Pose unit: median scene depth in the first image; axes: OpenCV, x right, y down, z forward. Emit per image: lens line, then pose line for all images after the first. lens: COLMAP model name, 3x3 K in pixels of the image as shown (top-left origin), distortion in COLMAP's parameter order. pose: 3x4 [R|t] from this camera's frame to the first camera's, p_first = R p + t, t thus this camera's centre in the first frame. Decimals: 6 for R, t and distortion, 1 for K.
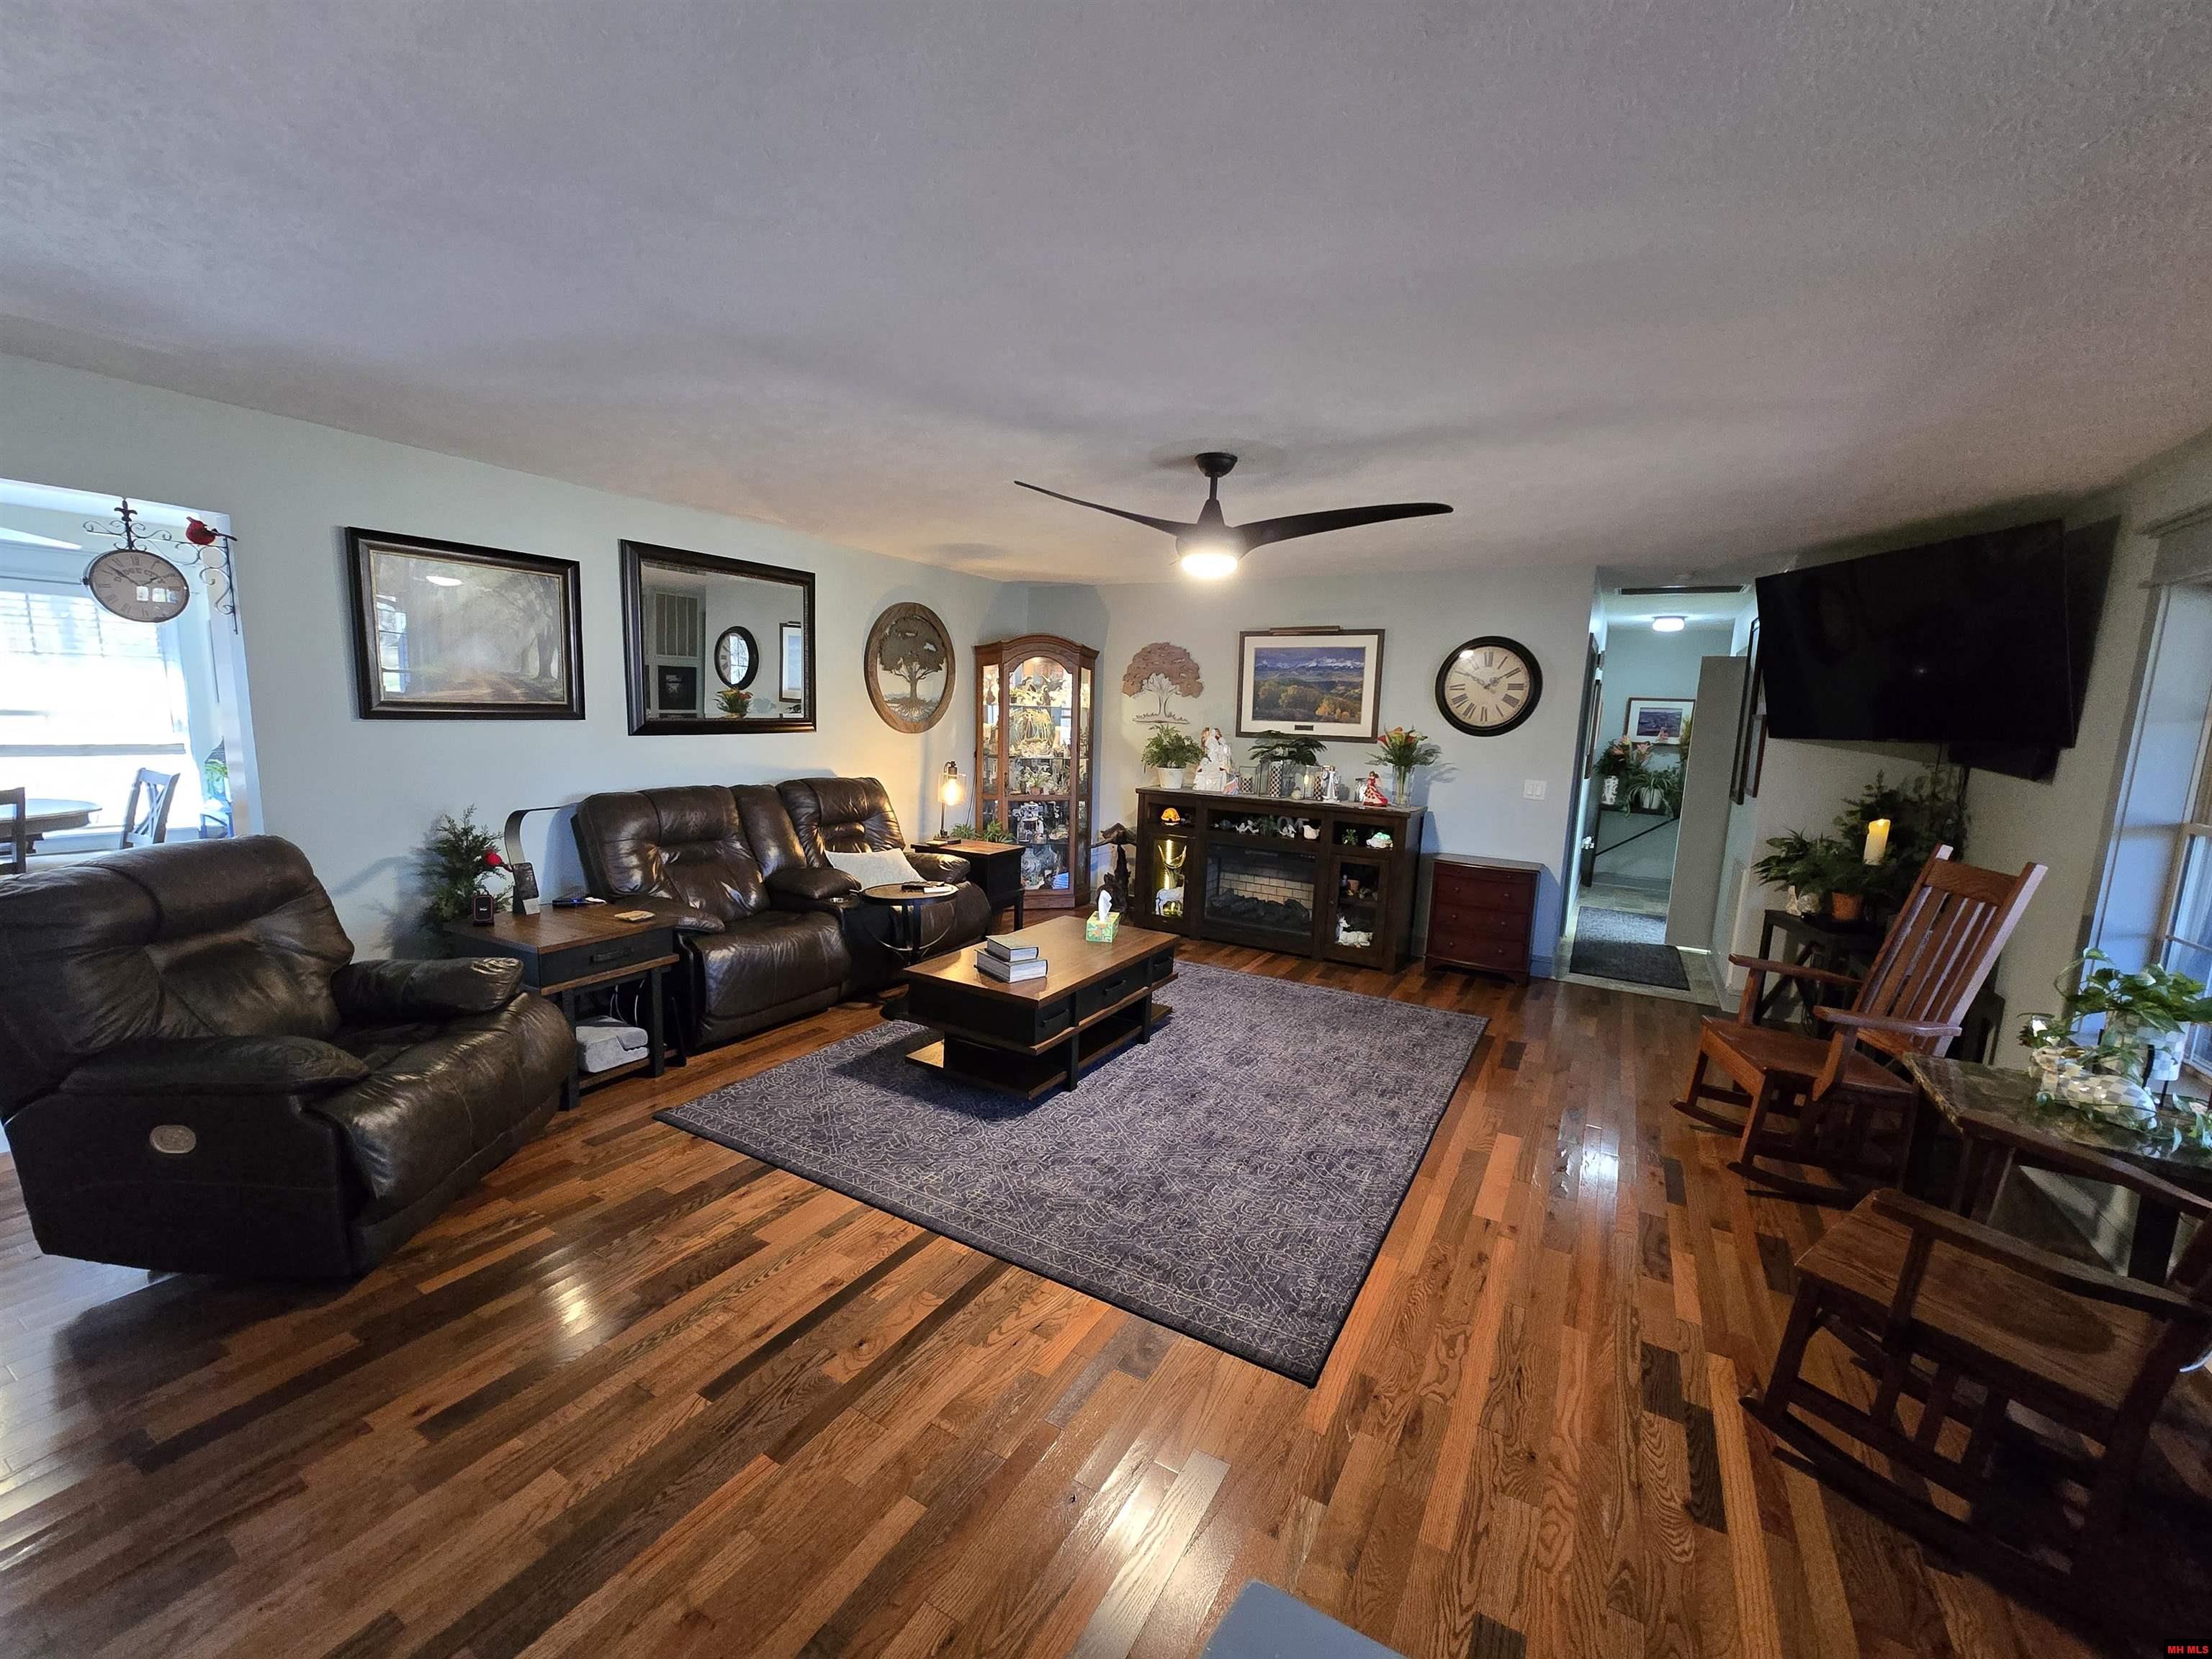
lens RADIAL K [[909.1, 0, 1104.0], [0, 909.1, 844.0], [0, 0, 1]] dist [-0.008446, -0.000024]
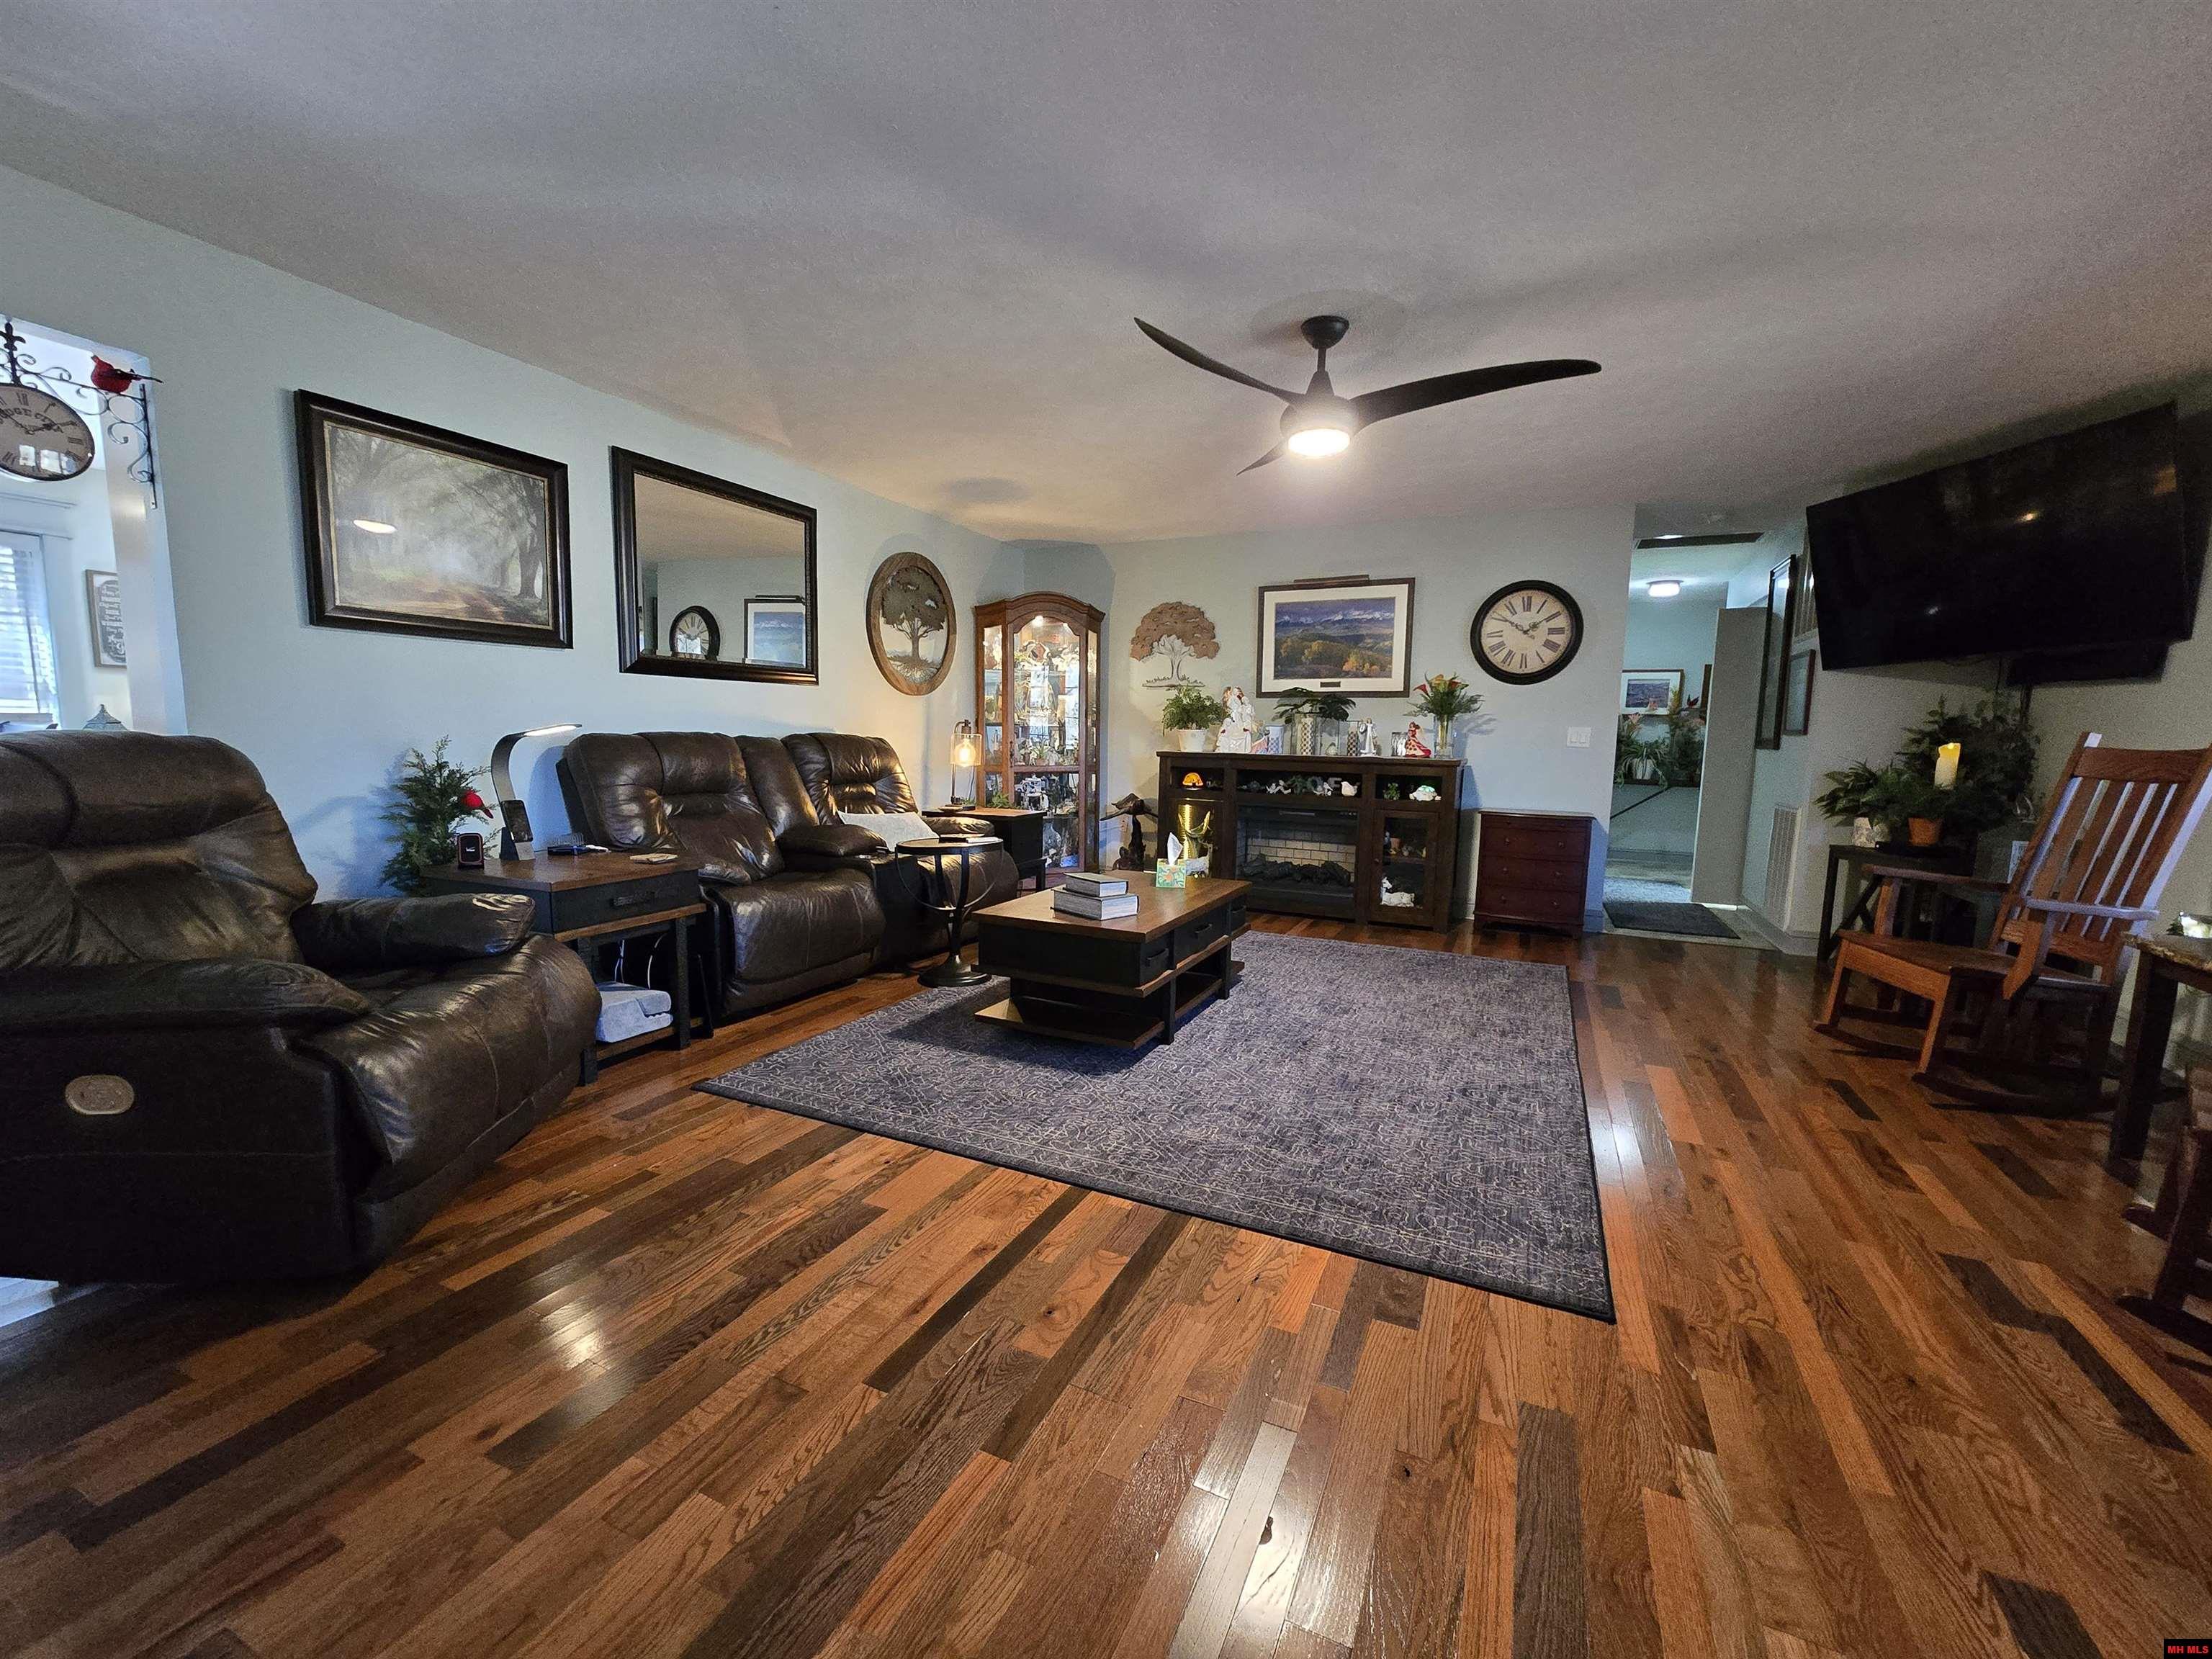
lens RADIAL K [[910.6, 0, 1103.2], [0, 910.6, 847.0], [0, 0, 1]] dist [-0.014783, 0.004278]
pose [[0.996449, -0.025821, 0.080141, -0.167609], [0.027992, 0.999268, -0.026089, 0.103391], [-0.079409, 0.028240, 0.996442, 0.121810]]
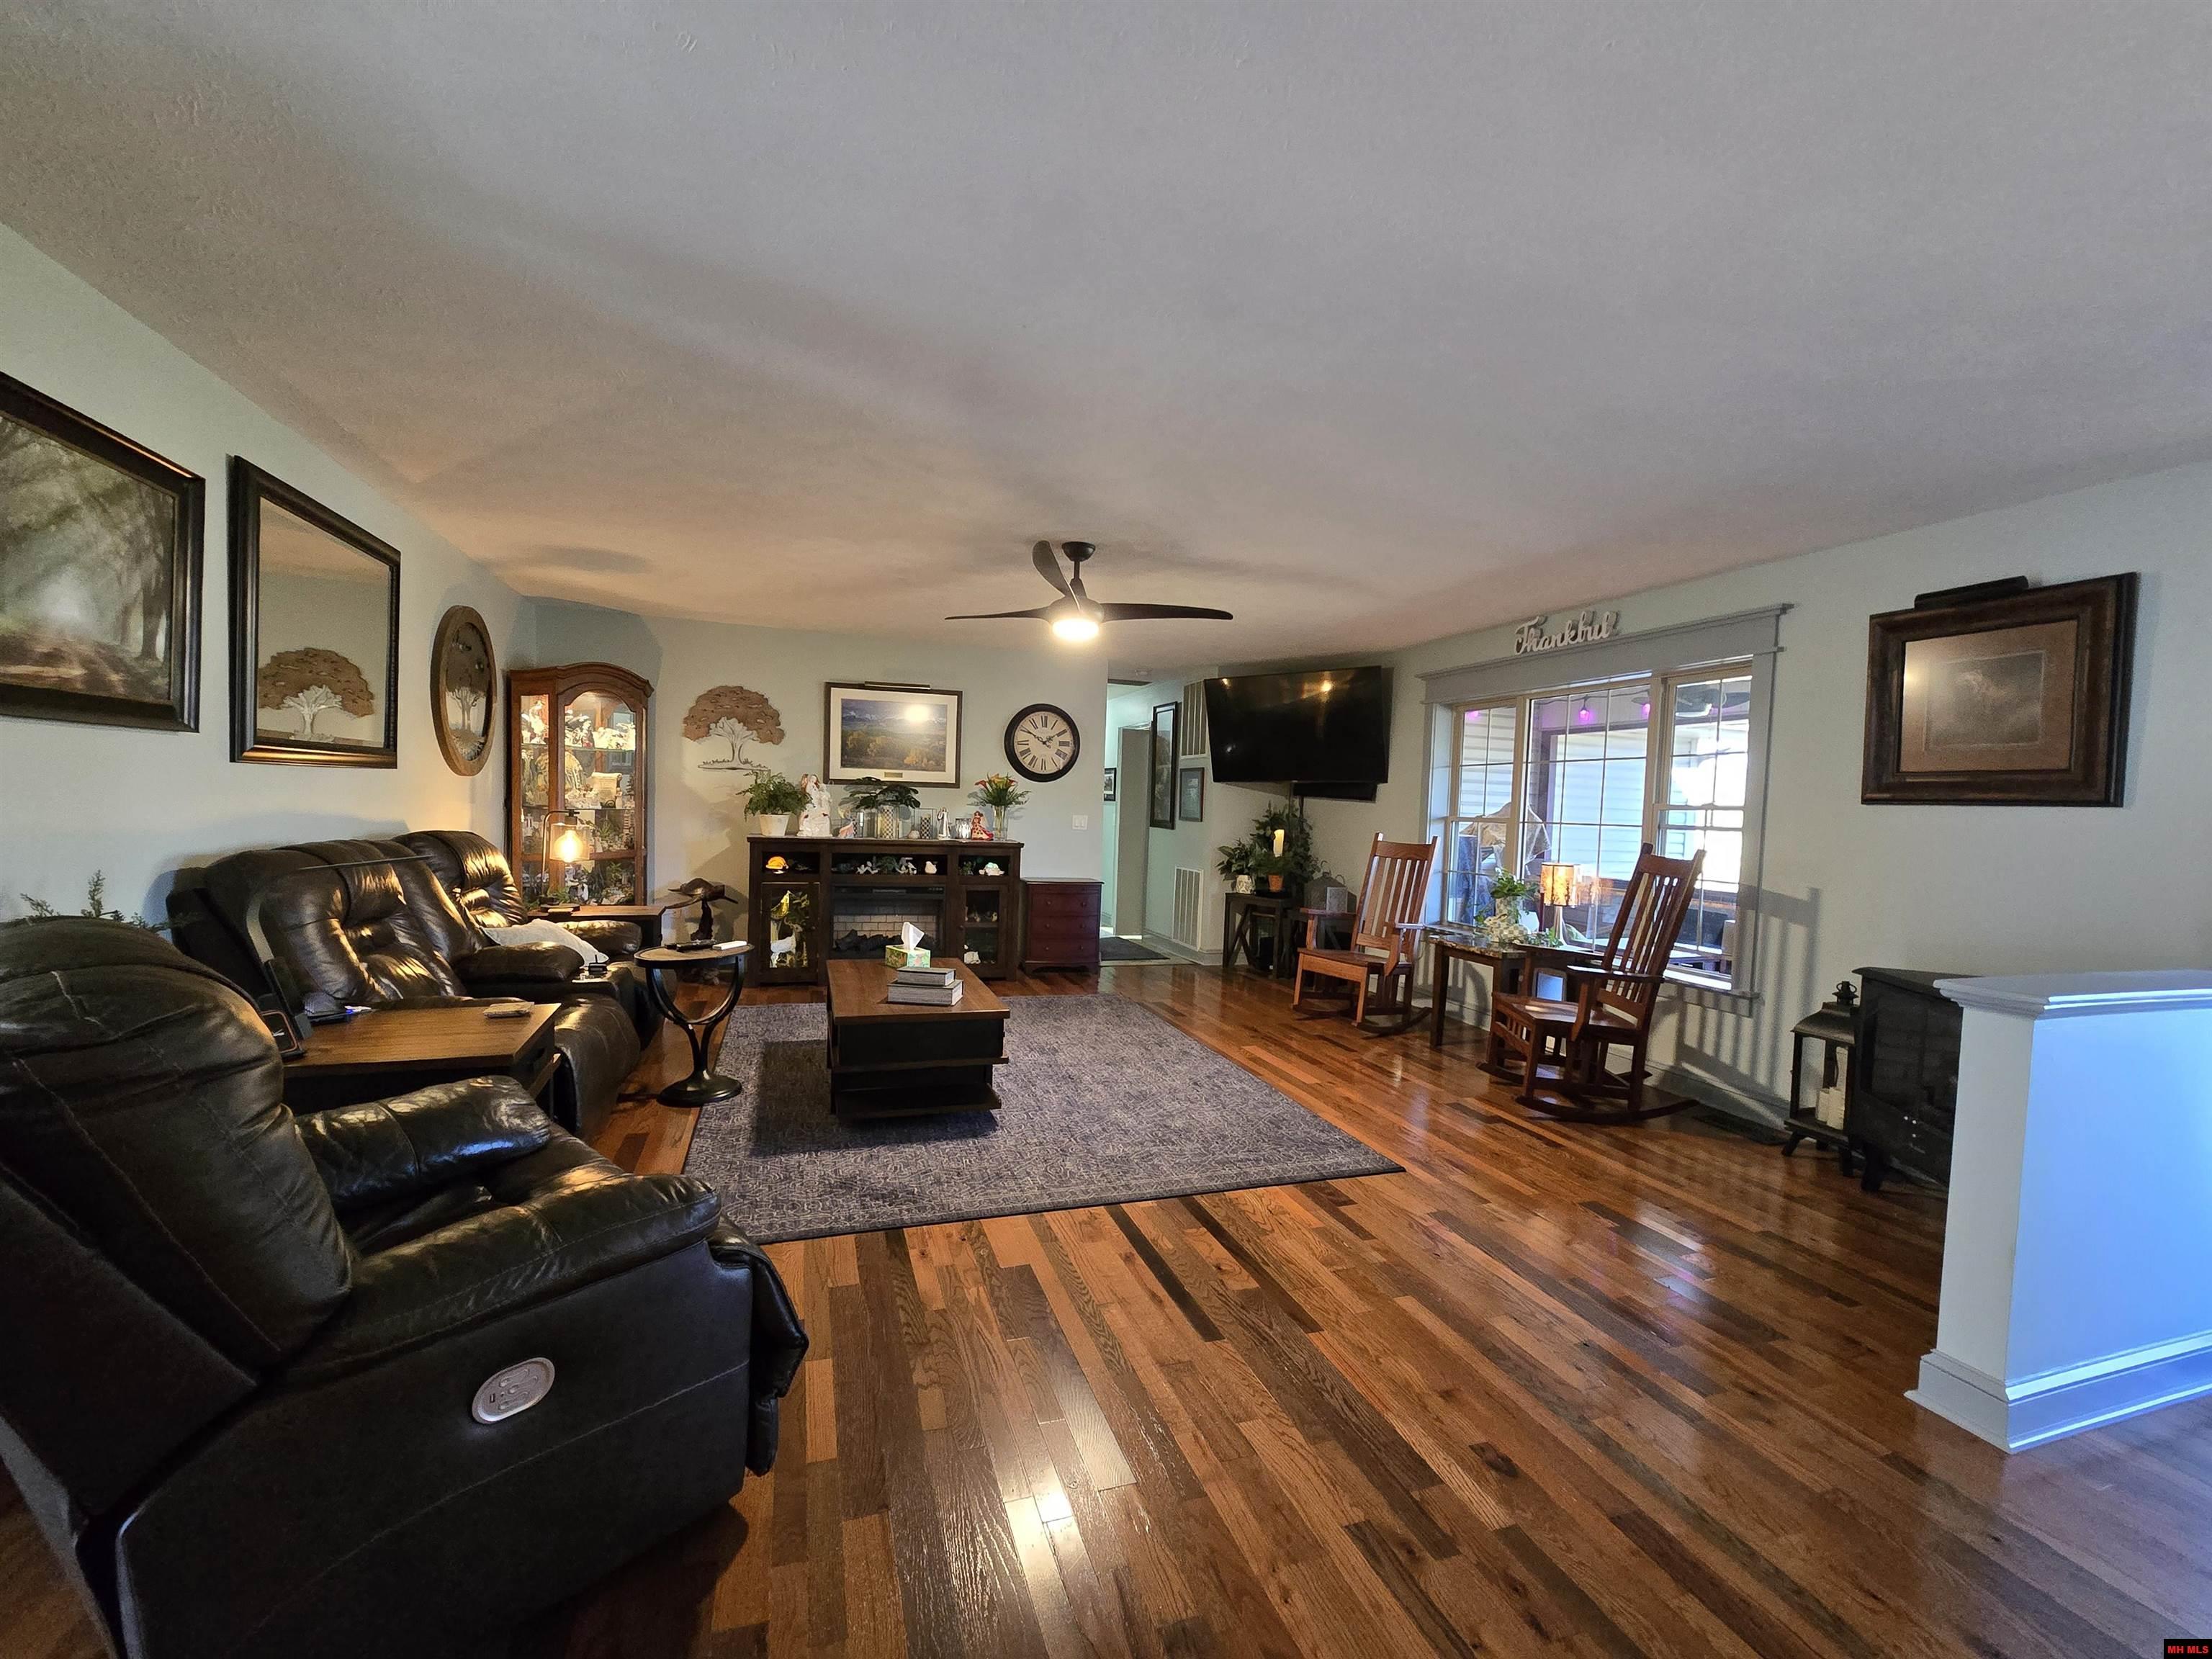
lens RADIAL K [[909.1, 0, 1104.0], [0, 909.1, 844.0], [0, 0, 1]] dist [-0.008446, -0.000024]
pose [[0.655437, -0.044286, 0.753950, -0.742382], [0.100160, 0.994559, -0.028654, 0.017829], [-0.748579, 0.094296, 0.656306, 0.181183]]
